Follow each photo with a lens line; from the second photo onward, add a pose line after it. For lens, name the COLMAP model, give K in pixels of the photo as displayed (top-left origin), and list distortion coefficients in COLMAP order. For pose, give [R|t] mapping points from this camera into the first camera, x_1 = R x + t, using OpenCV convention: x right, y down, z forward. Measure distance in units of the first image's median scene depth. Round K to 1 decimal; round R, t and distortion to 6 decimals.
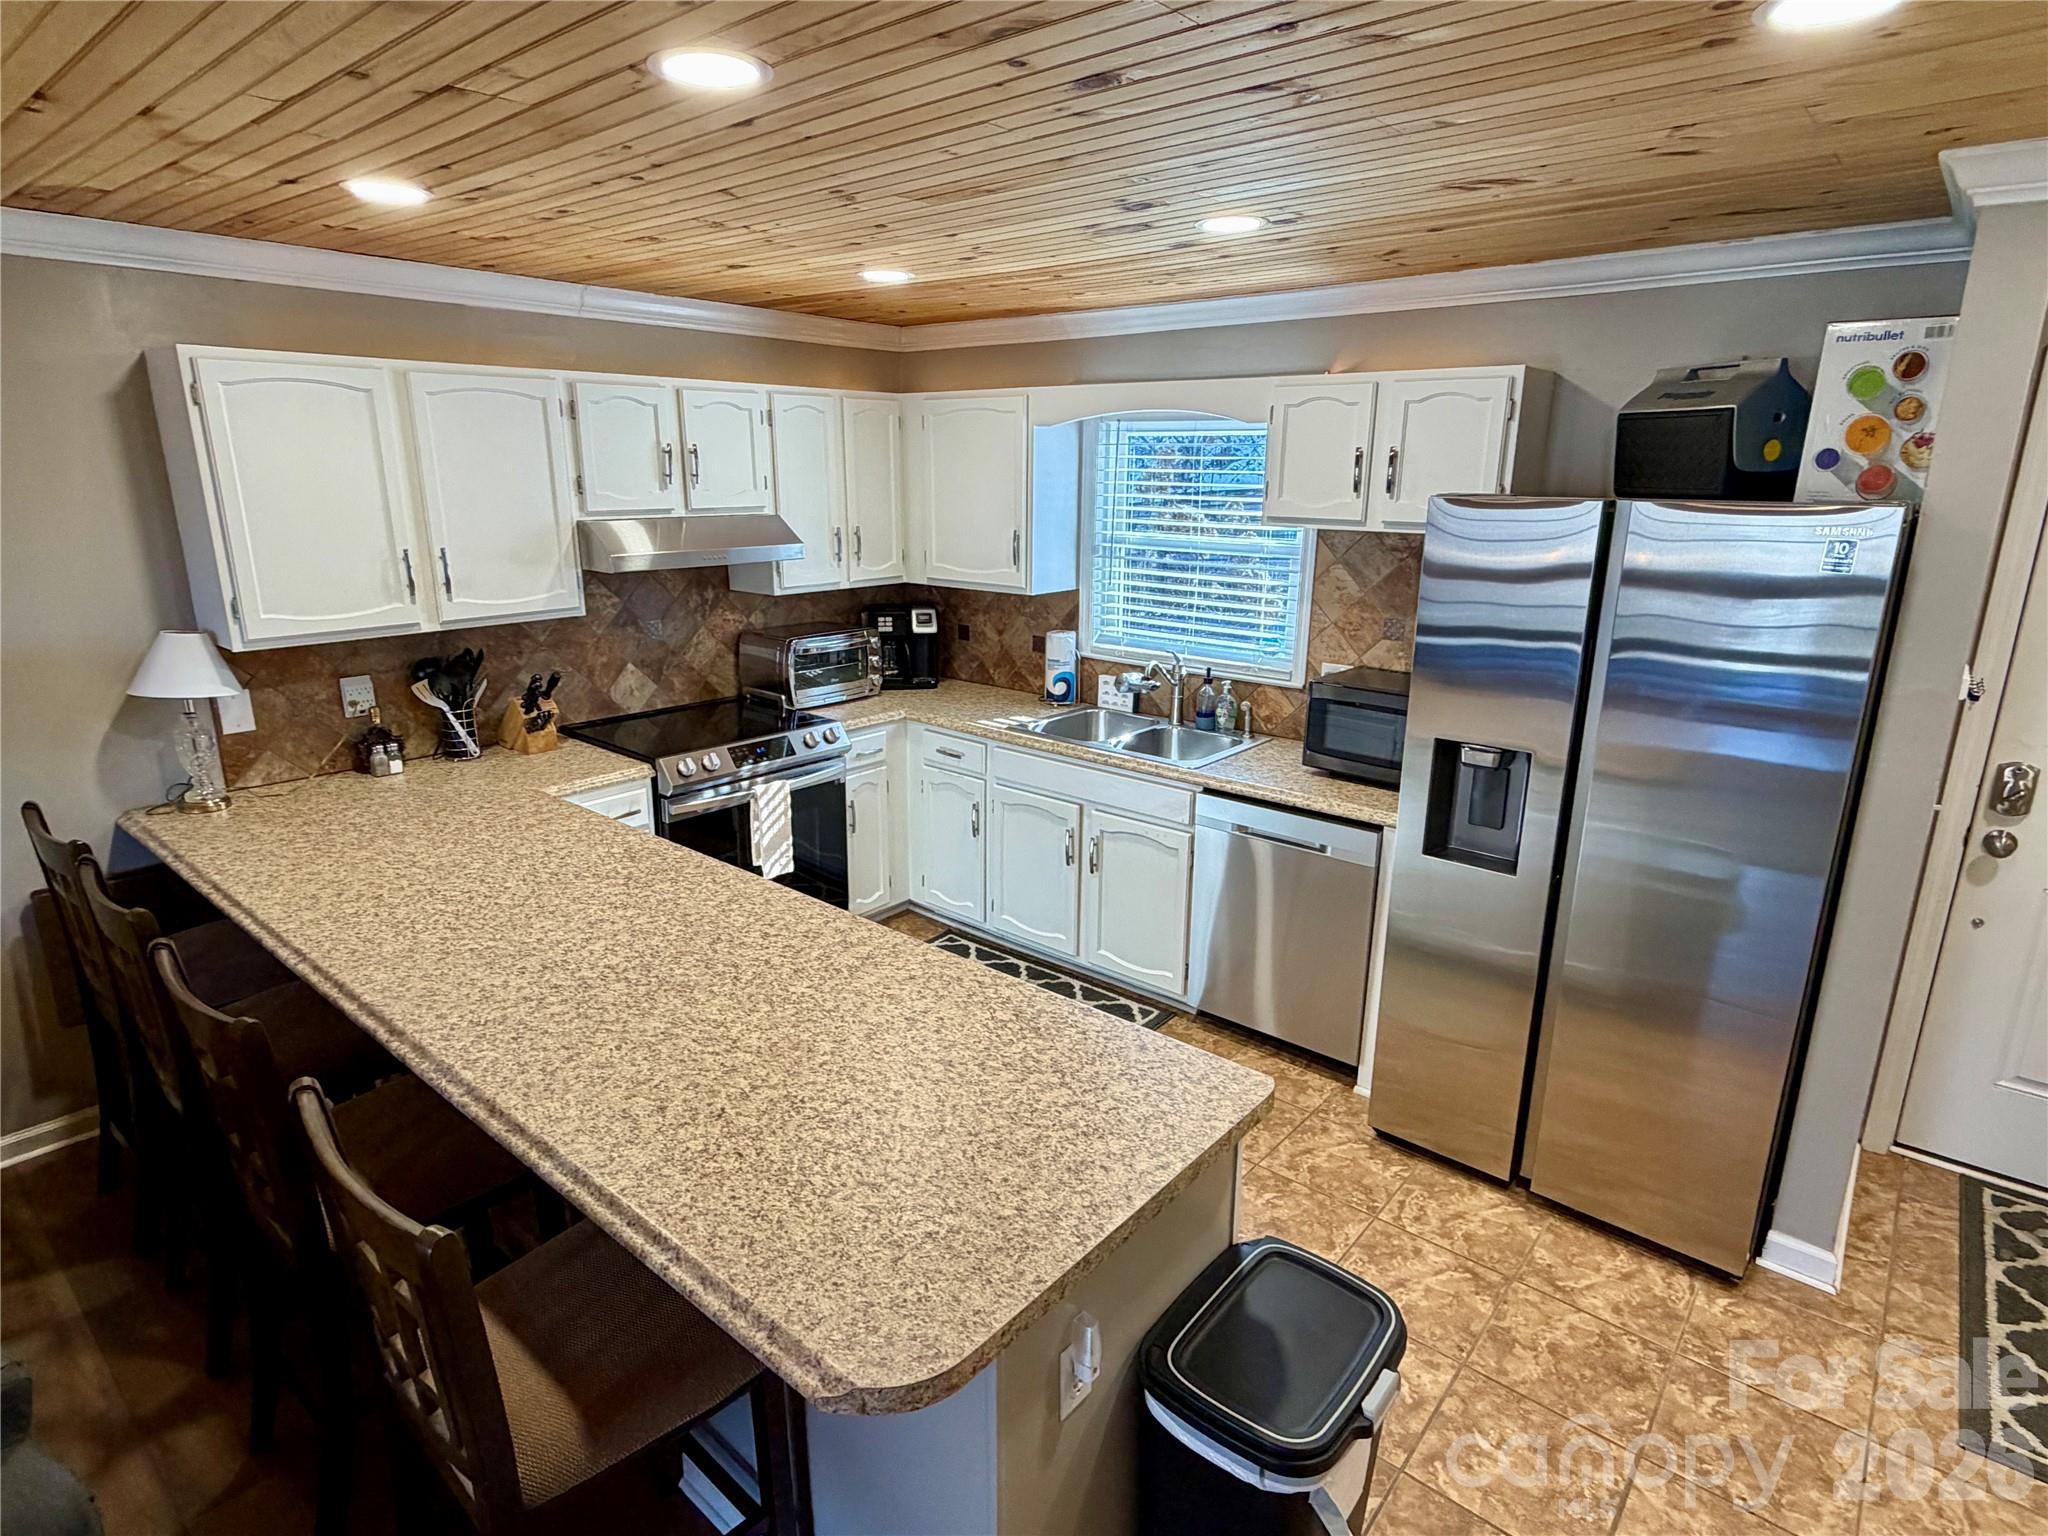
lens RADIAL K [[1079.3, 0, 1020.4], [0, 1079.3, 760.5], [0, 0, 1]] dist [-0.006663, -0.001301]
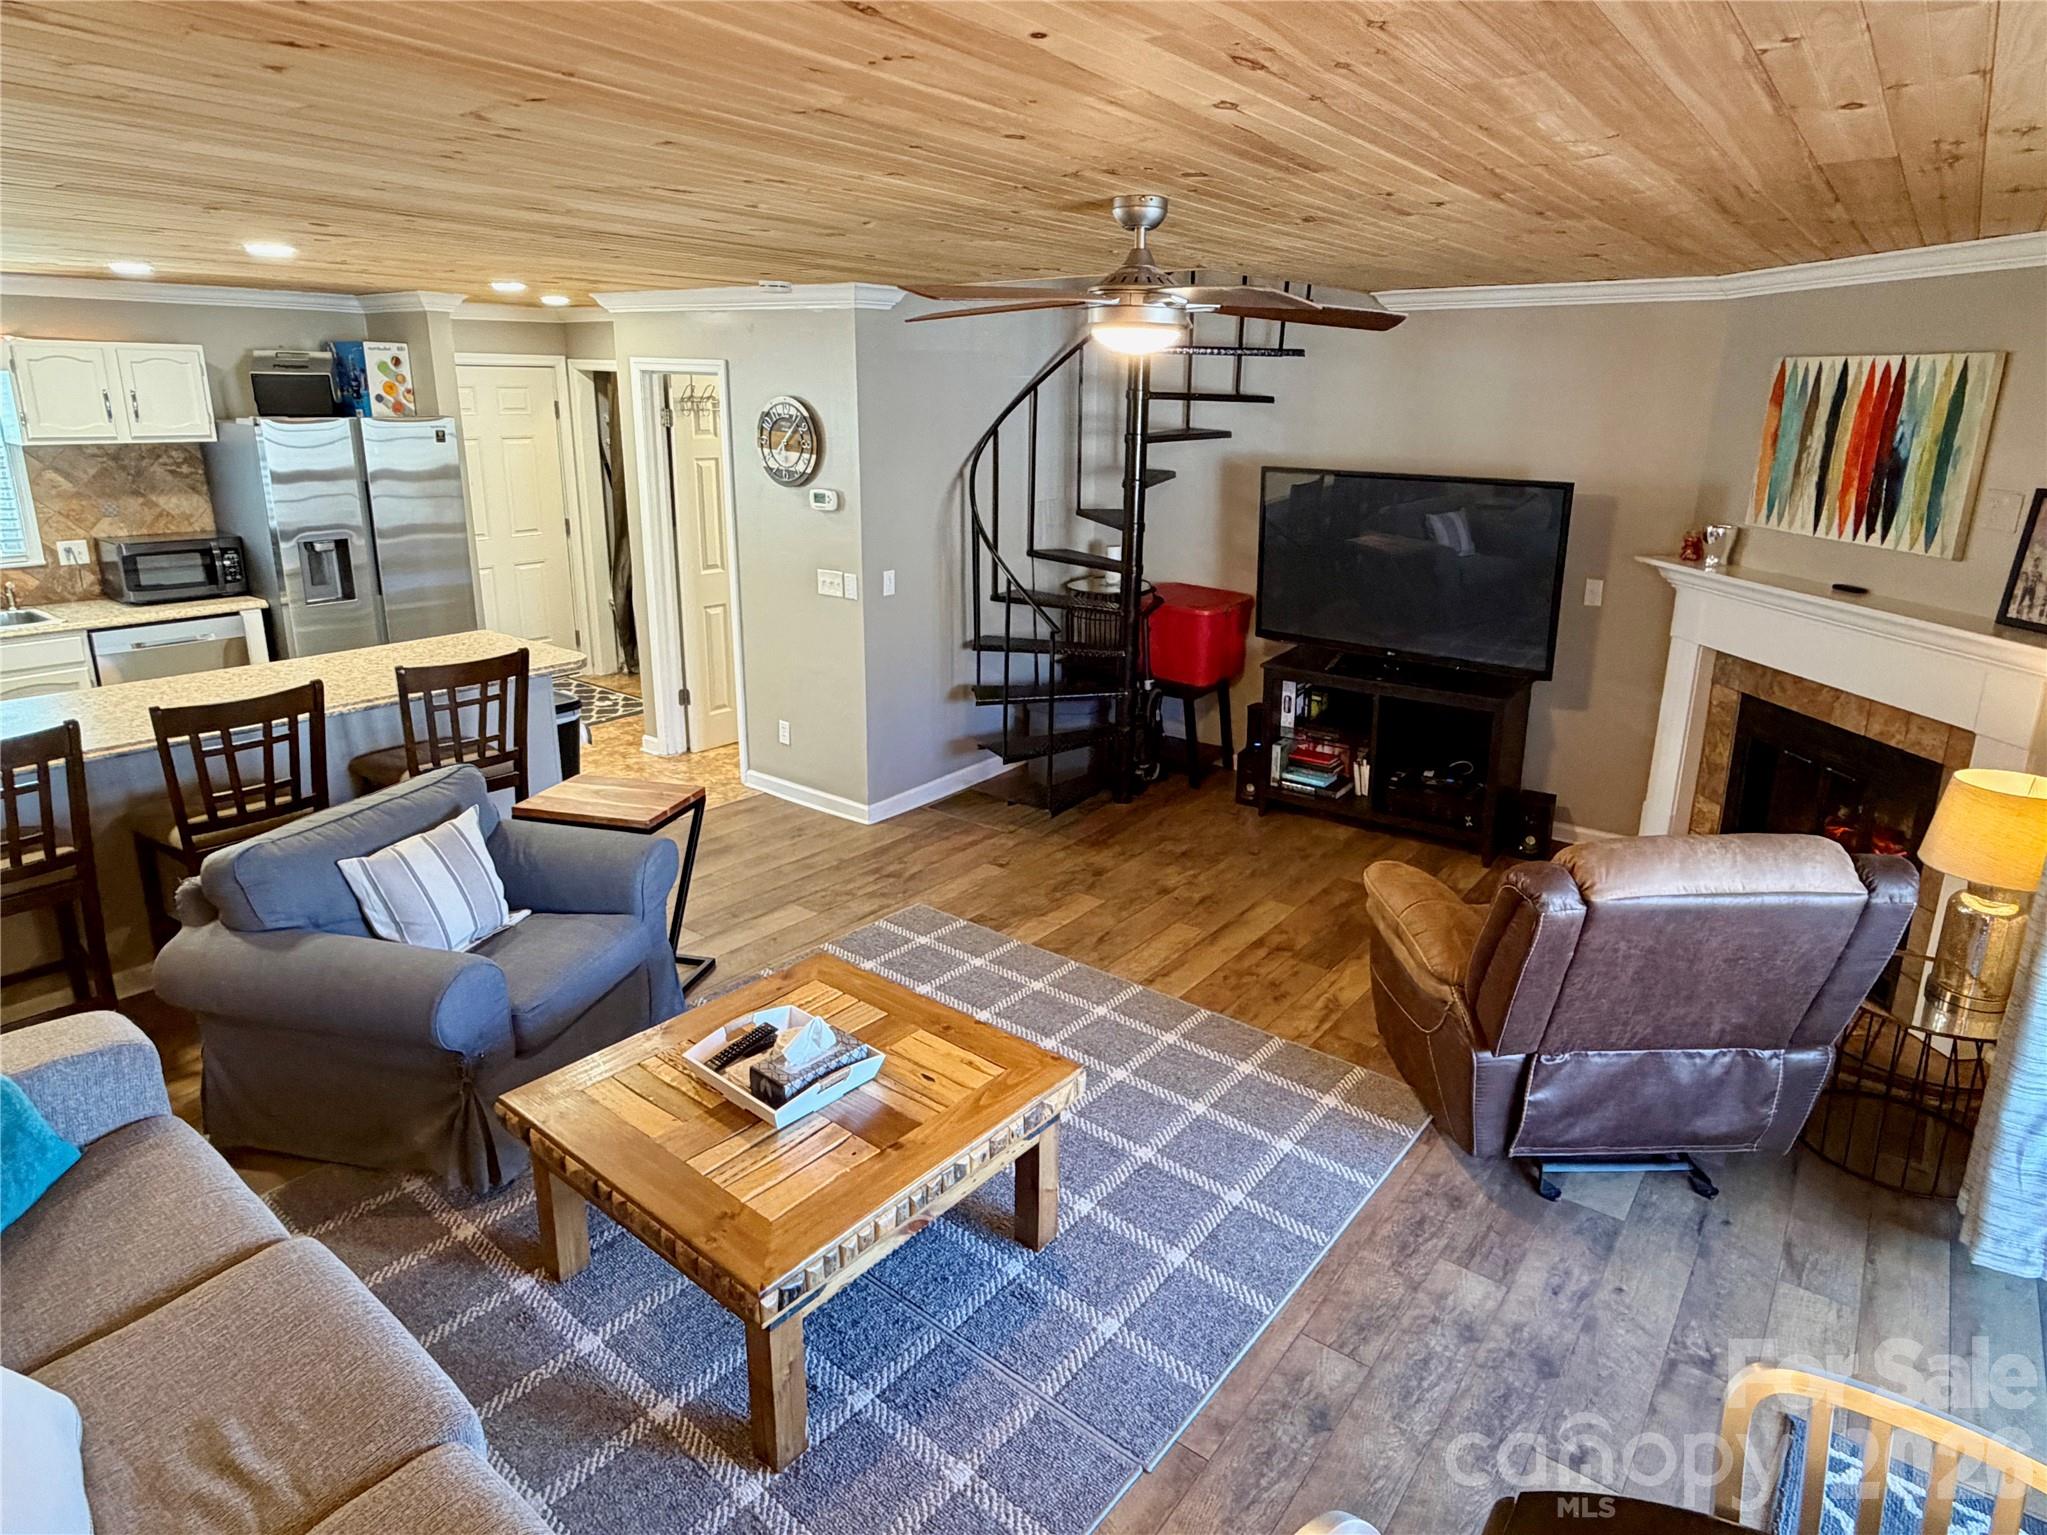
lens RADIAL K [[1149.3, 0, 1023.6], [0, 1149.3, 704.0], [0, 0, 1]] dist [-0.001428, -0.000949]
pose [[-0.035786, -0.265453, 0.963460, -1.259425], [0.249995, 0.931047, 0.265808, 0.021167], [-0.967586, 0.250372, 0.033043, -0.196772]]
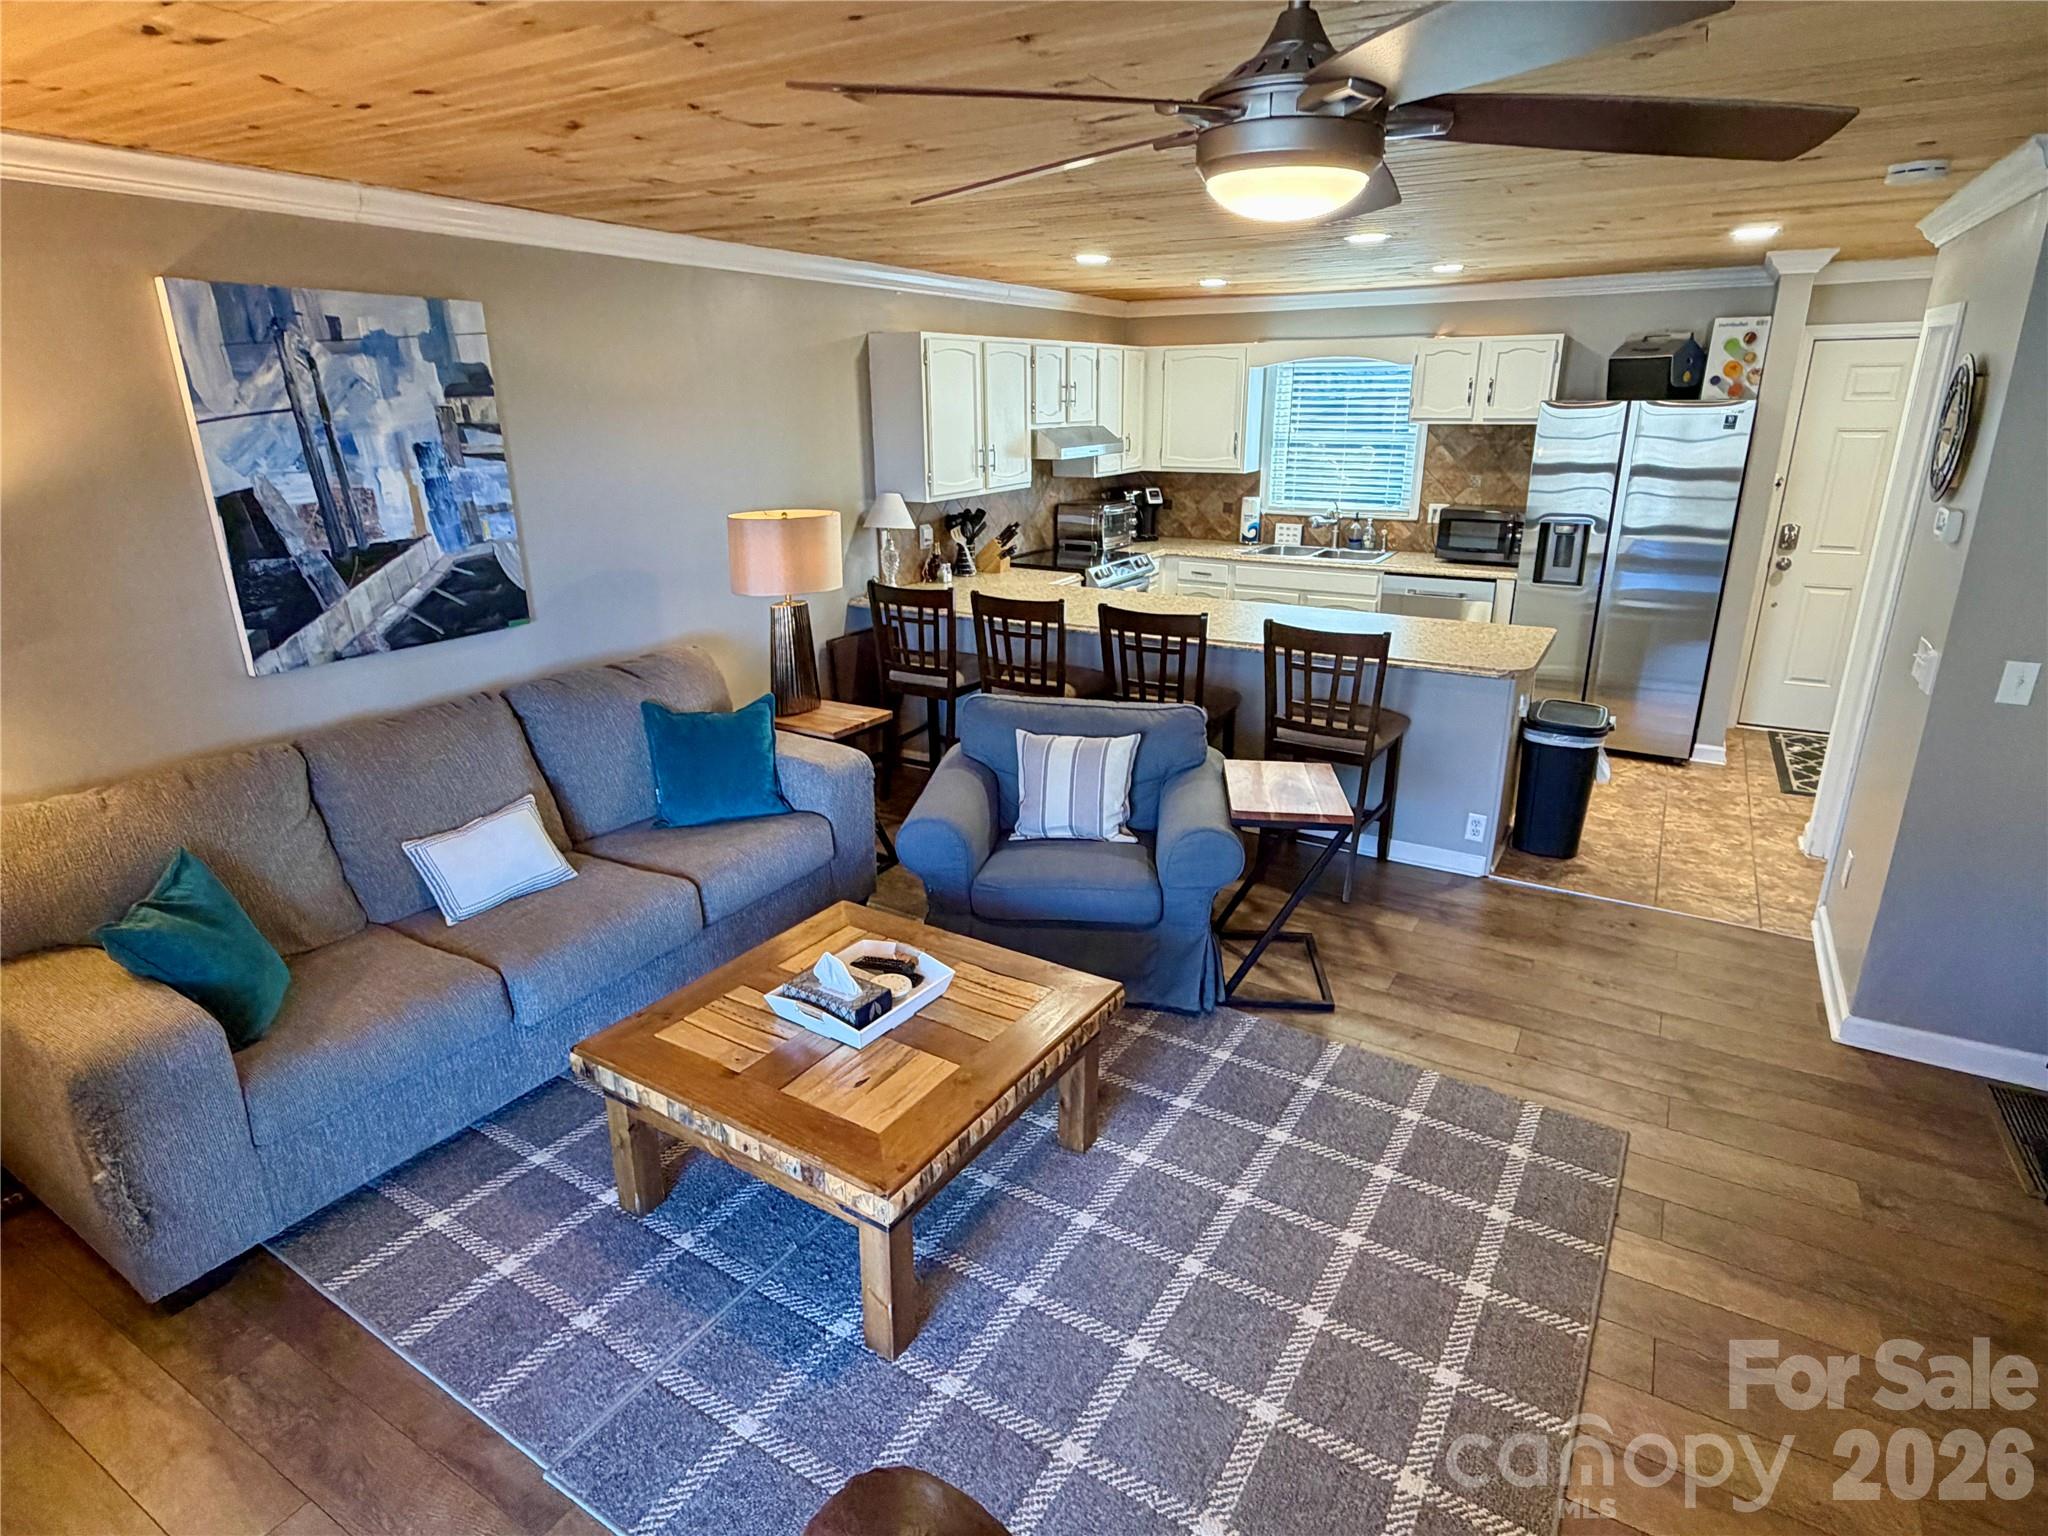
lens RADIAL K [[1079.3, 0, 1031.2], [0, 1079.3, 756.2], [0, 0, 1]] dist [0.003011, 0.000407]
pose [[0.984548, -0.070614, 0.160244, -0.676974], [0.061510, 0.996235, 0.061090, 0.173130], [-0.163955, -0.050289, 0.985185, -0.647582]]
